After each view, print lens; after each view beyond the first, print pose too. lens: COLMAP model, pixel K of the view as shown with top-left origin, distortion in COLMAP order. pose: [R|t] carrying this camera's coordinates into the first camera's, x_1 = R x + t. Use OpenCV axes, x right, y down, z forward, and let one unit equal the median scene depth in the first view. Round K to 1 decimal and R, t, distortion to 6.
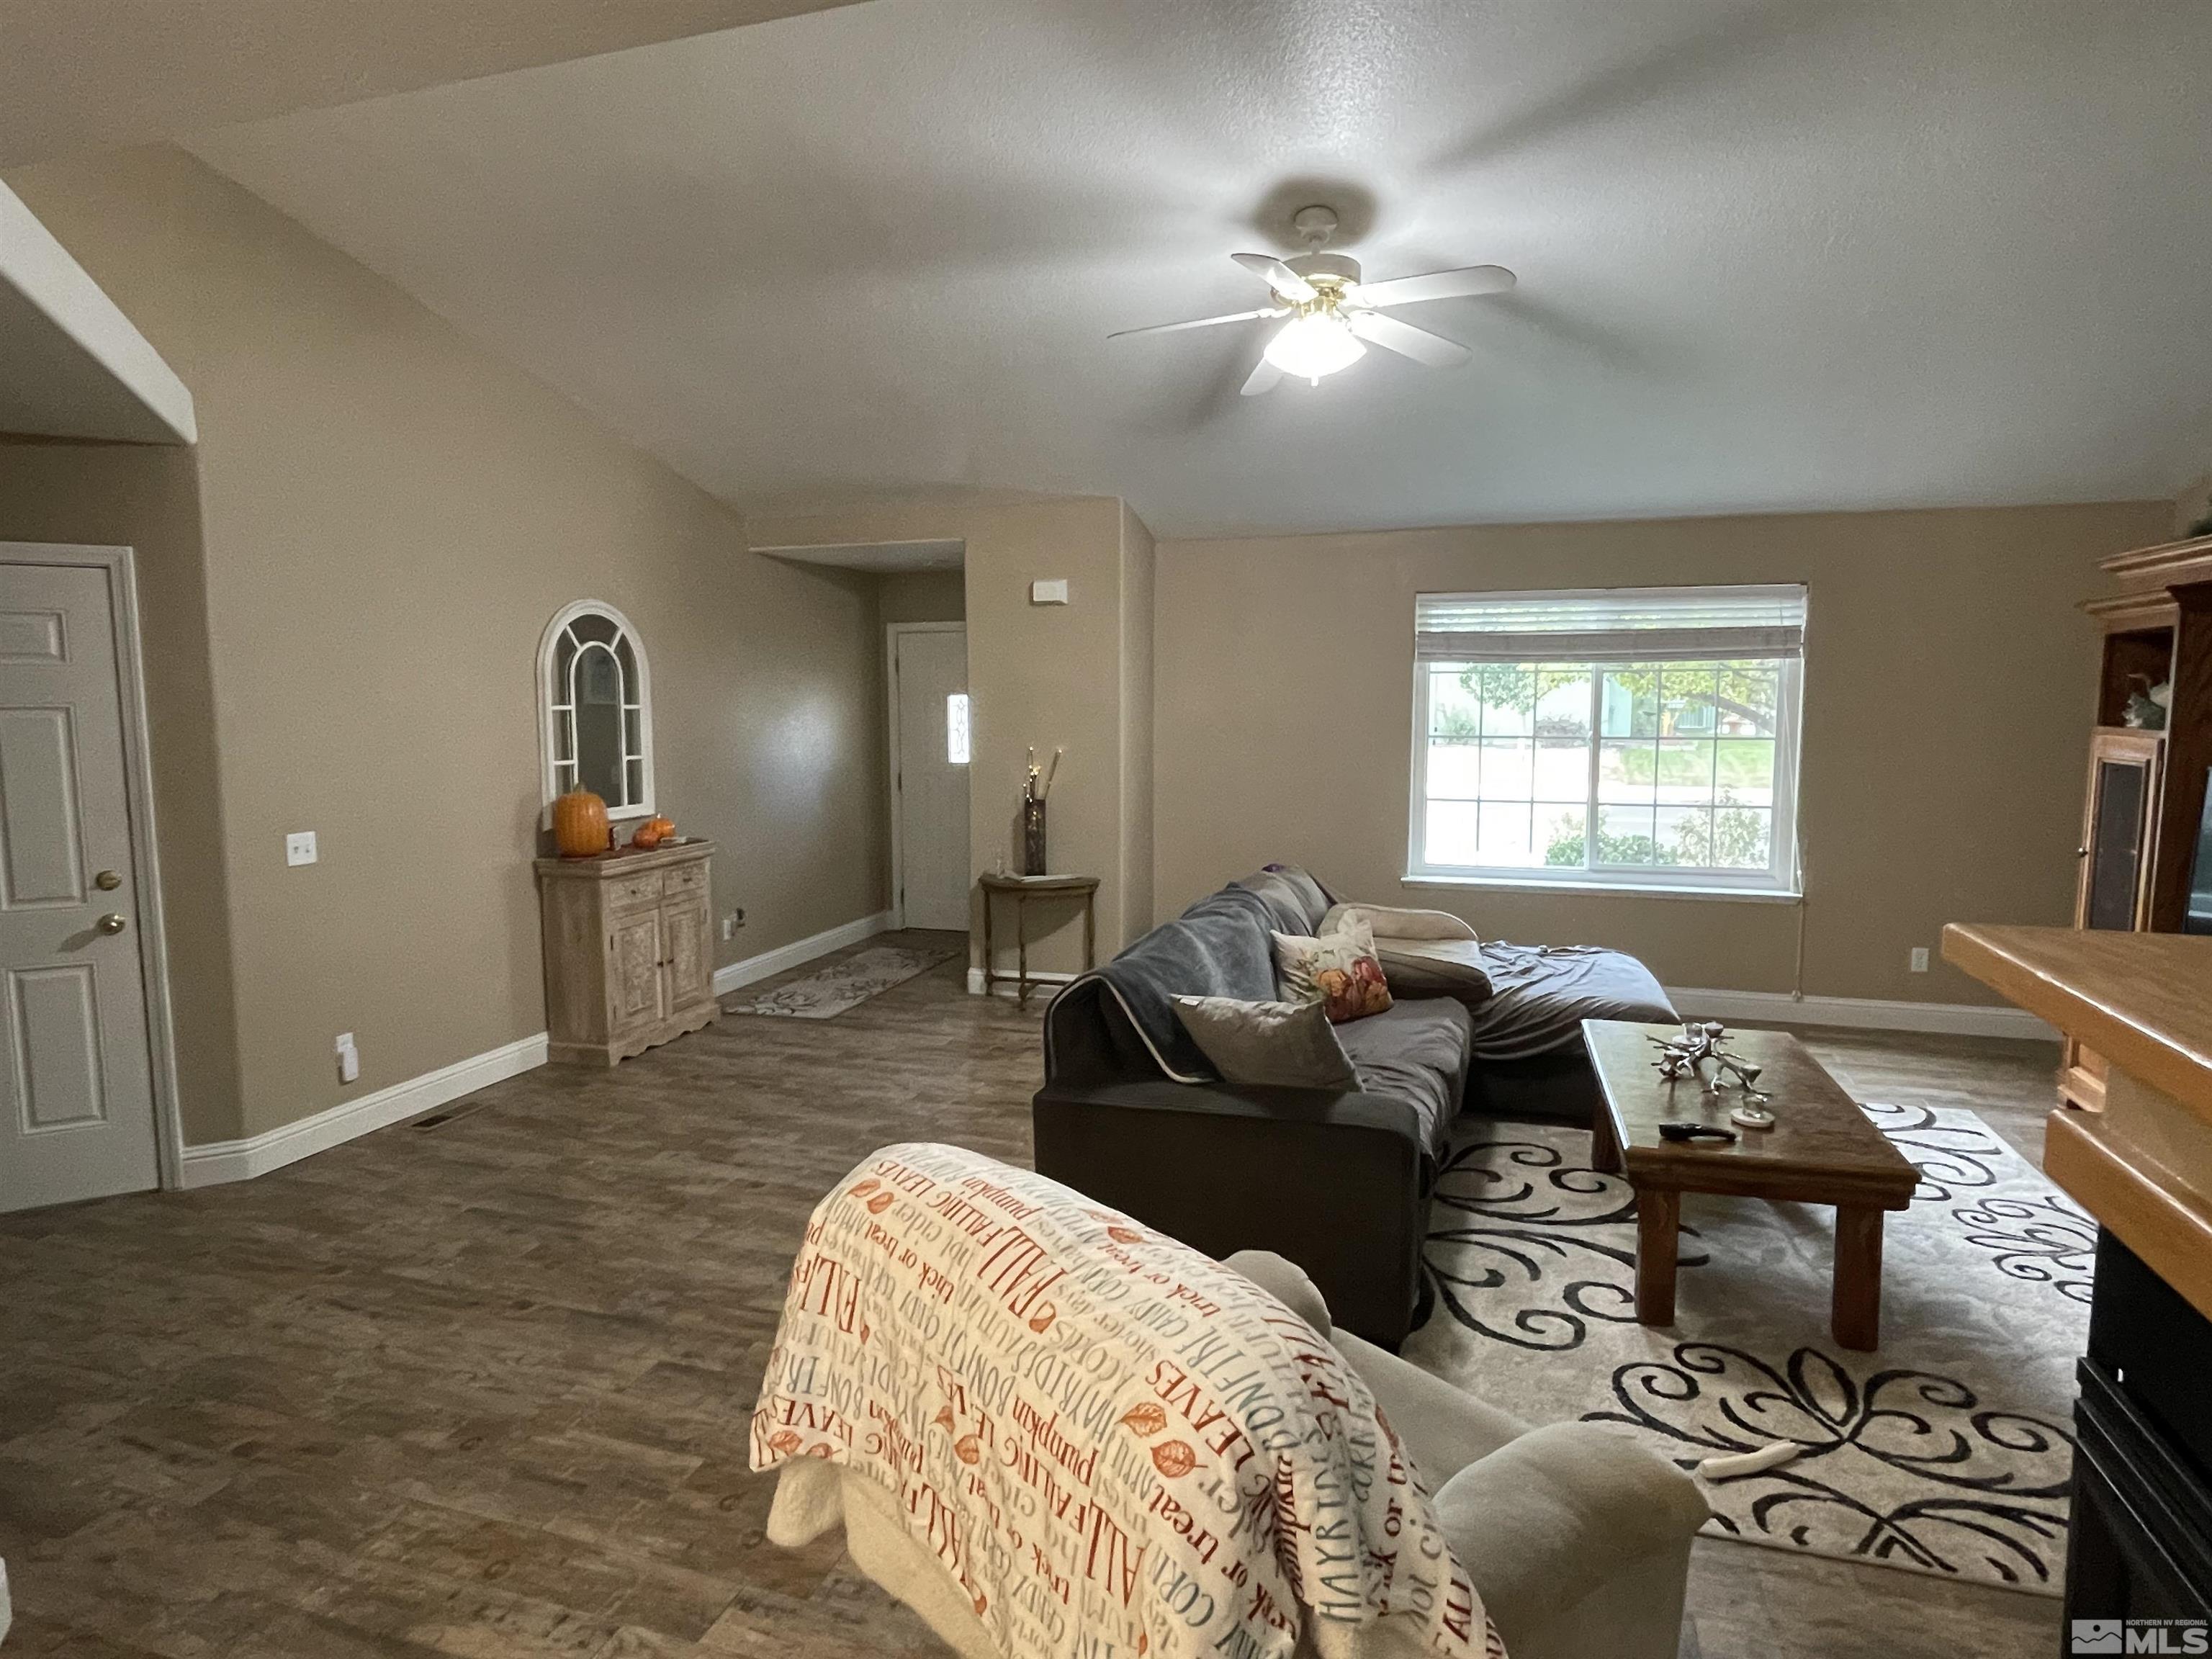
lens RADIAL K [[1255.0, 0, 1093.4], [0, 1255.0, 819.5], [0, 0, 1]] dist [-0.004592, 0.000564]
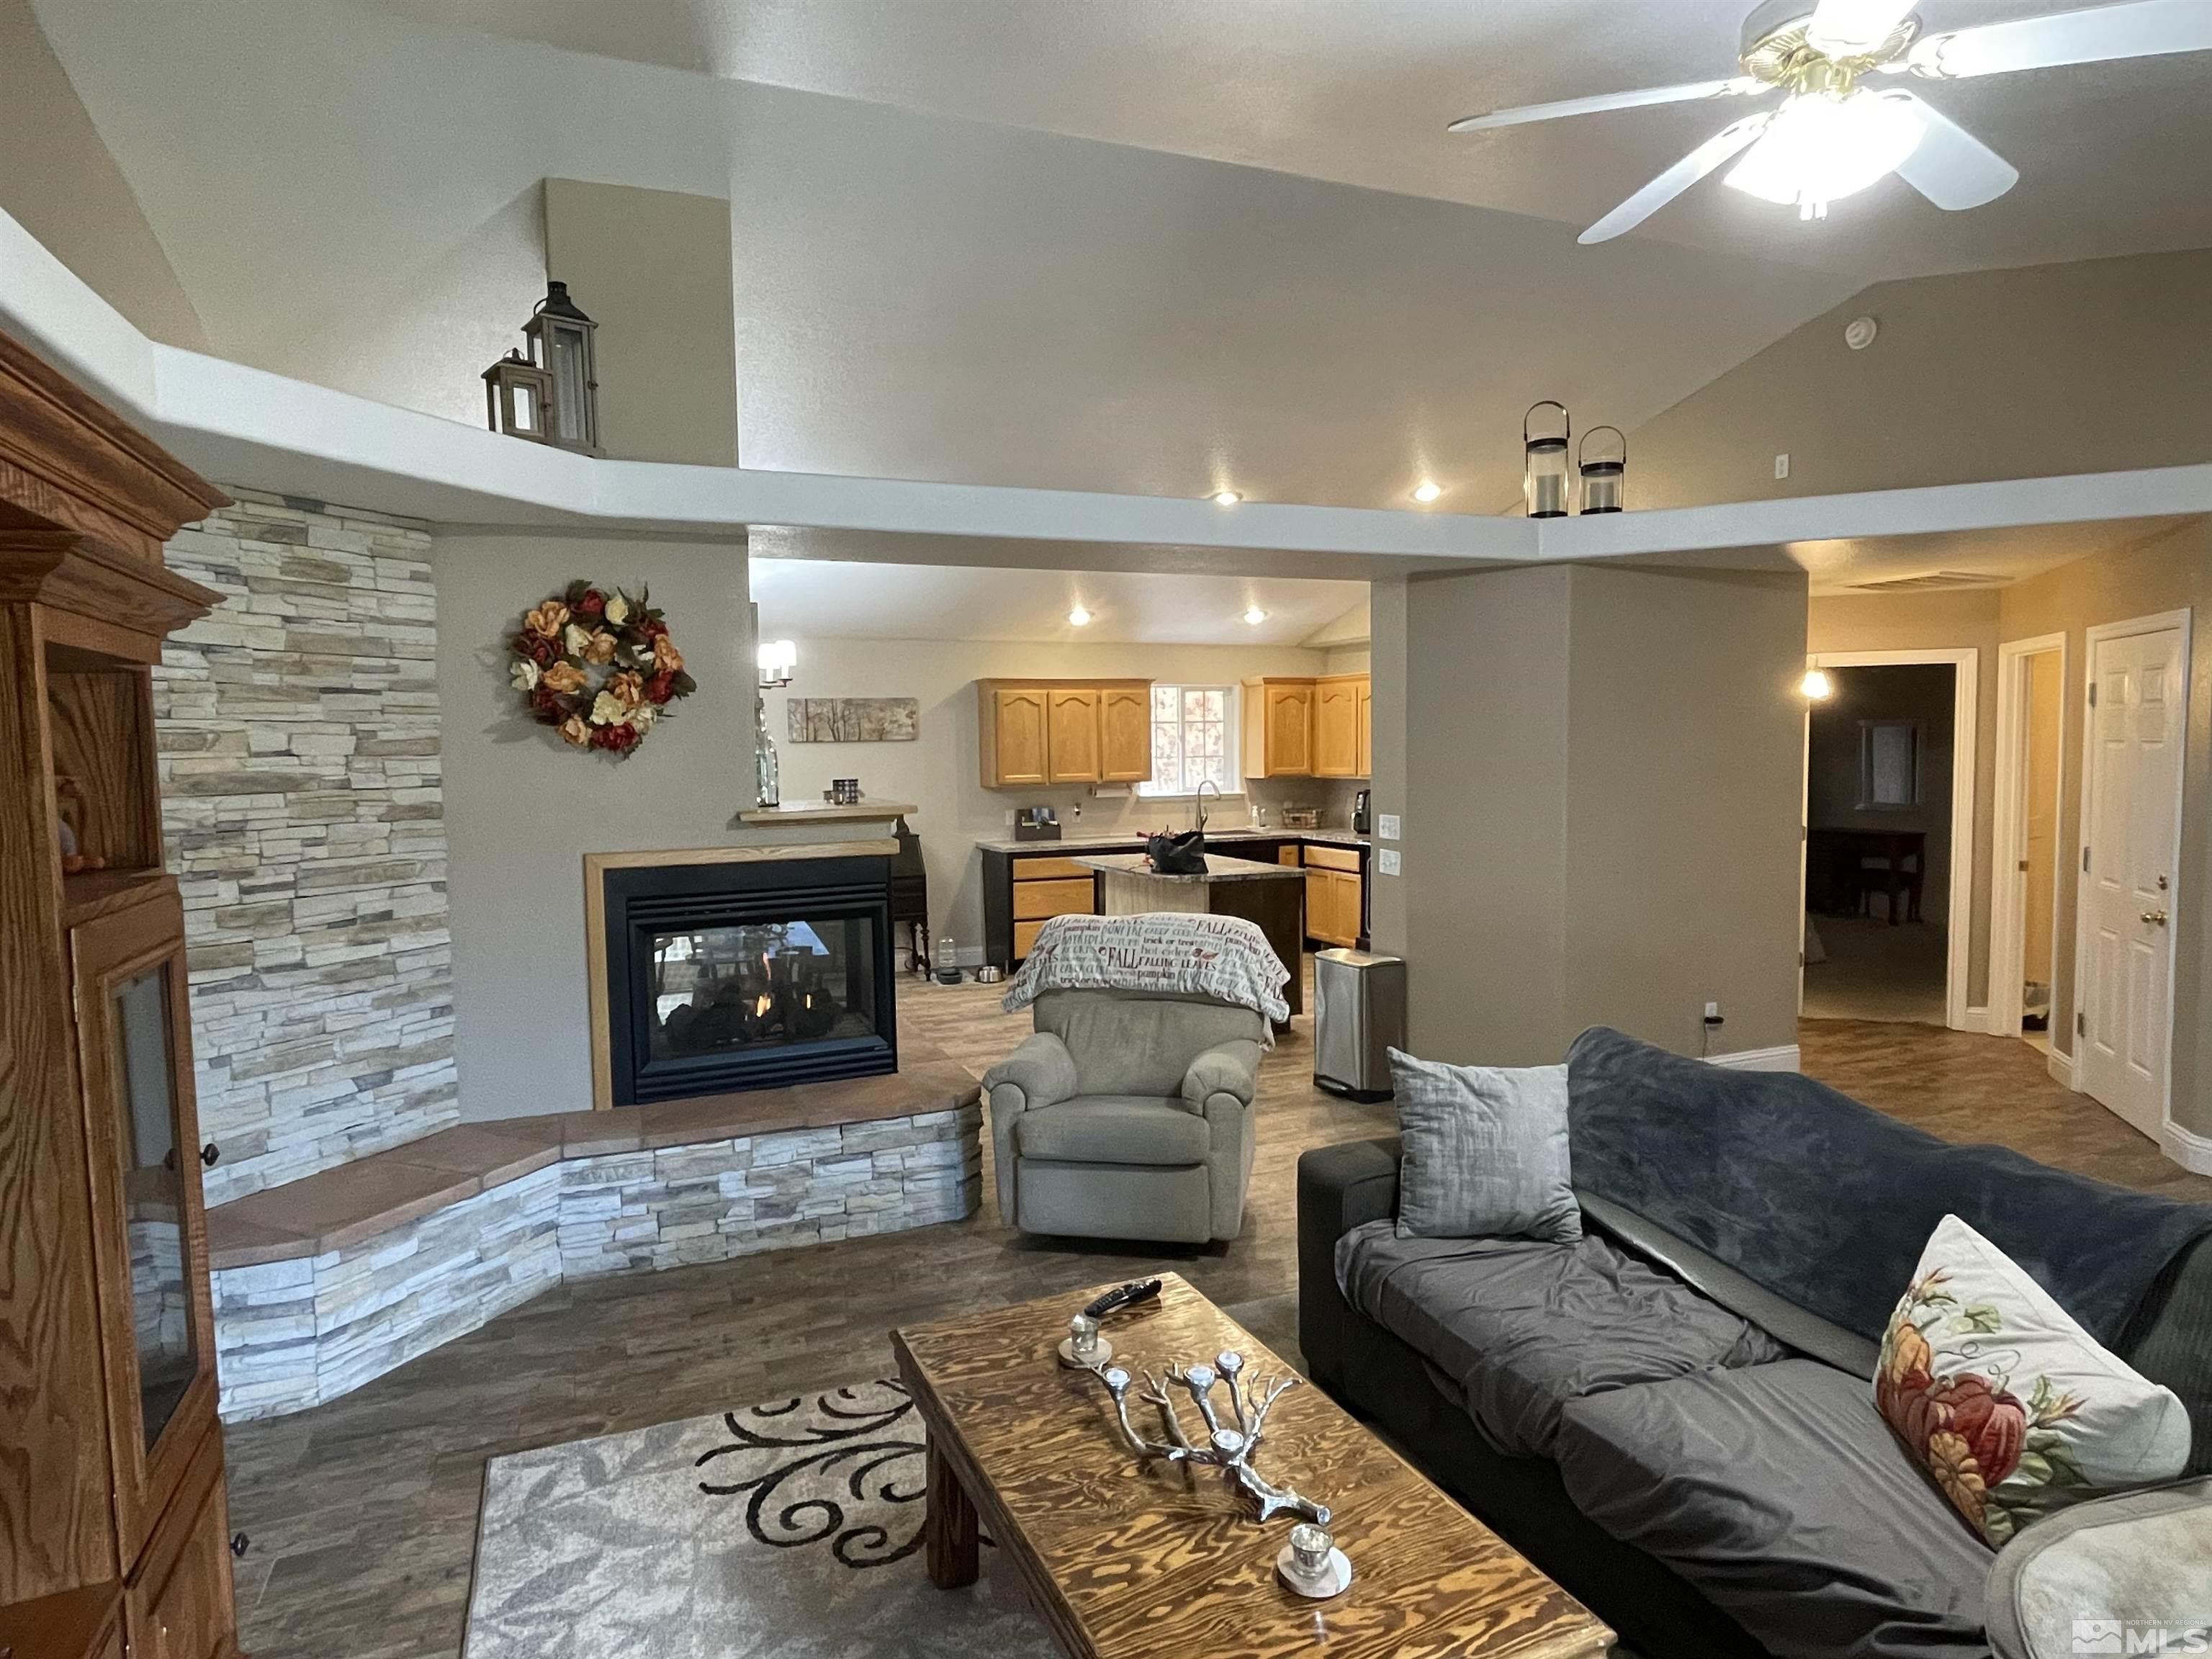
lens RADIAL K [[1255.0, 0, 1094.1], [0, 1255.0, 814.4], [0, 0, 1]] dist [-0.004592, 0.000564]
pose [[-0.763239, 0.055994, -0.643685, 0.940282], [-0.045794, 0.989044, 0.140337, -0.167658], [0.644491, 0.136588, -0.752313, 1.459052]]
